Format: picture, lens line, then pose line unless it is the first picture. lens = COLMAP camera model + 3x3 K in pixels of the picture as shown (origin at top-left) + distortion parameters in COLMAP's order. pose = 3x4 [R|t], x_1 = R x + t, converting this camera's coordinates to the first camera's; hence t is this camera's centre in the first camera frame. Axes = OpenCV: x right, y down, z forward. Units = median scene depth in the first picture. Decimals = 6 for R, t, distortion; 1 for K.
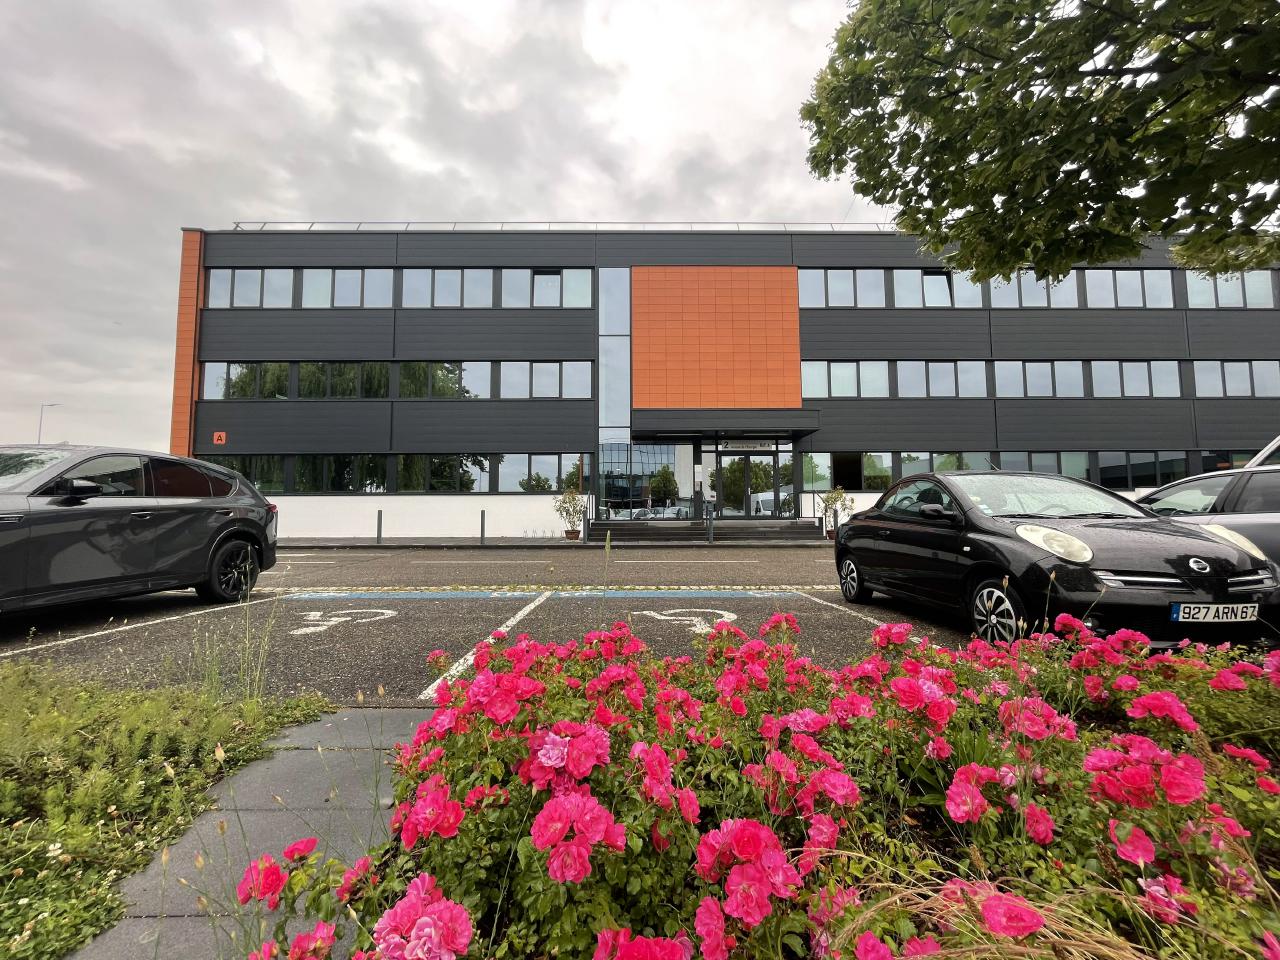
lens RADIAL K [[517.6, 0, 639.8], [0, 517.6, 482.7], [0, 0, 1]] dist [-0.001552, -0.000242]
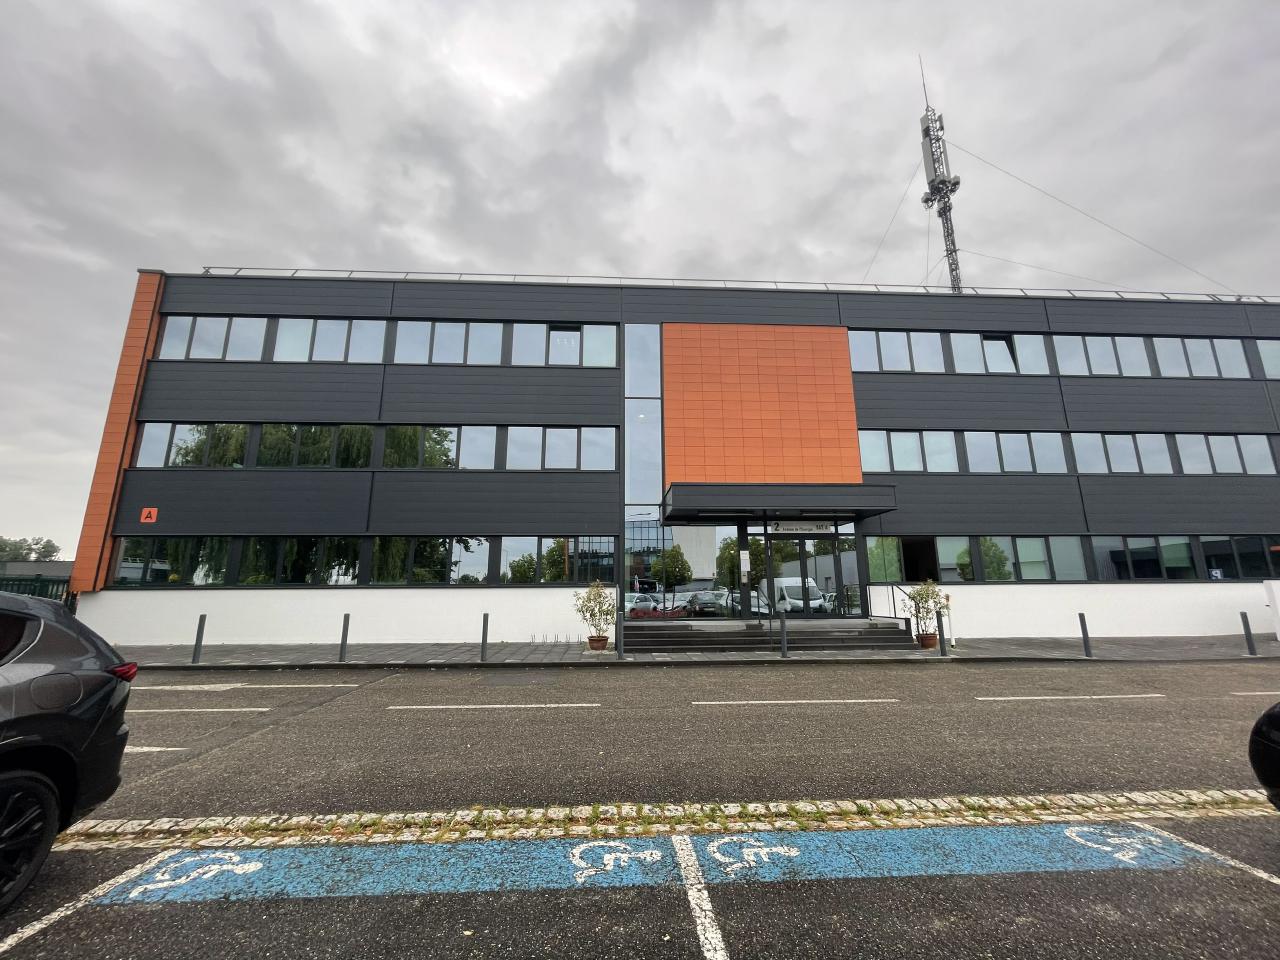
lens RADIAL K [[517.6, 0, 640.8], [0, 517.6, 481.3], [0, 0, 1]] dist [-0.001552, -0.000242]
pose [[0.999107, 0.008086, 0.041482, -0.086228], [-0.001941, 0.989271, -0.146076, -0.022004], [-0.042218, 0.145865, 0.988403, 0.168032]]
